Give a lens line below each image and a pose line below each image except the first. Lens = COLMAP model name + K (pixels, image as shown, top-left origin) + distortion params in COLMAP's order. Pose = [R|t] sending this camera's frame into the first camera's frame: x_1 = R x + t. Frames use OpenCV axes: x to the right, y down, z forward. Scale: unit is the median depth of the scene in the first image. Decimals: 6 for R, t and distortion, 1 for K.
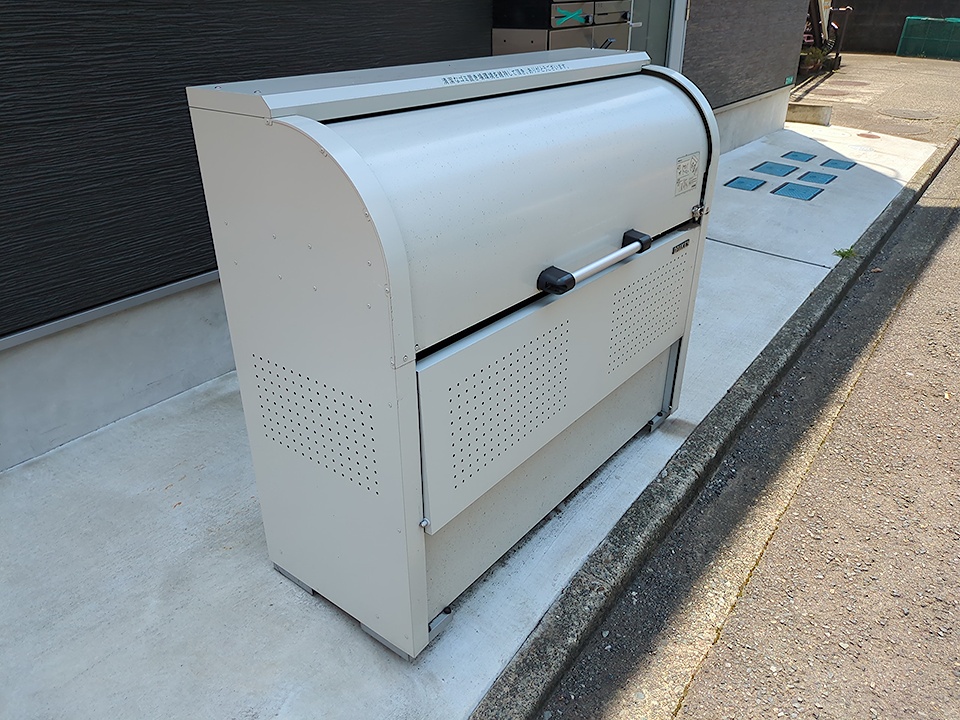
lens RADIAL K [[717.4, 0, 479.4], [0, 717.4, 364.9], [0, 0, 1]] dist [0.028532, -0.002020]
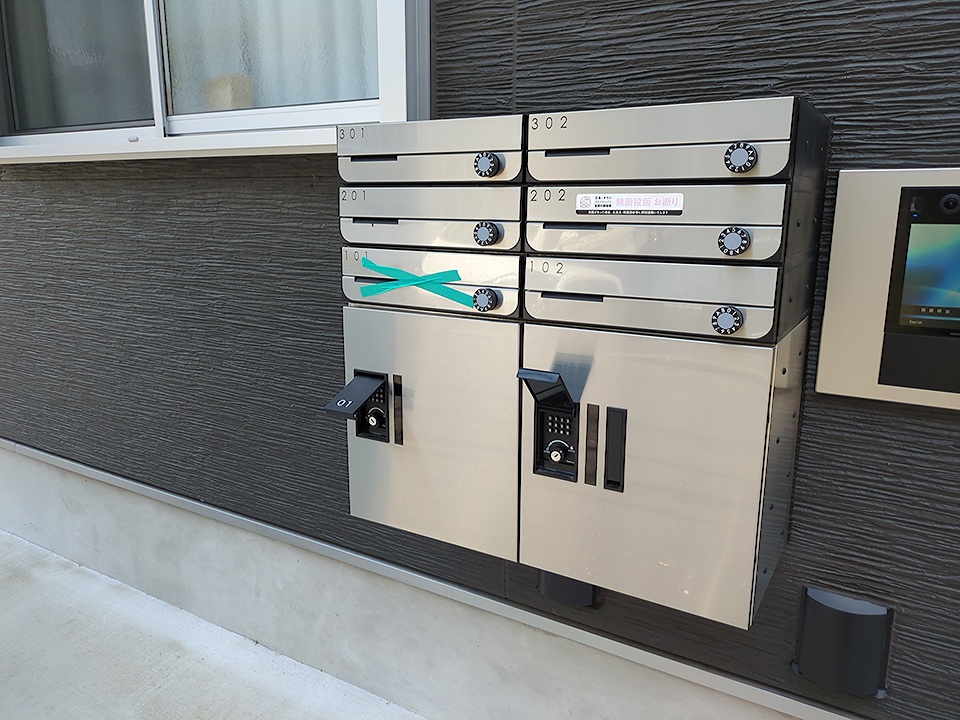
lens RADIAL K [[717.4, 0, 481.5], [0, 717.4, 359.6], [0, 0, 1]] dist [0.028532, -0.002020]
pose [[0.107927, 0.213319, -0.971003, 0.200080], [-0.480741, 0.866119, 0.136843, -0.317289], [0.870196, 0.452032, 0.196028, 0.611609]]
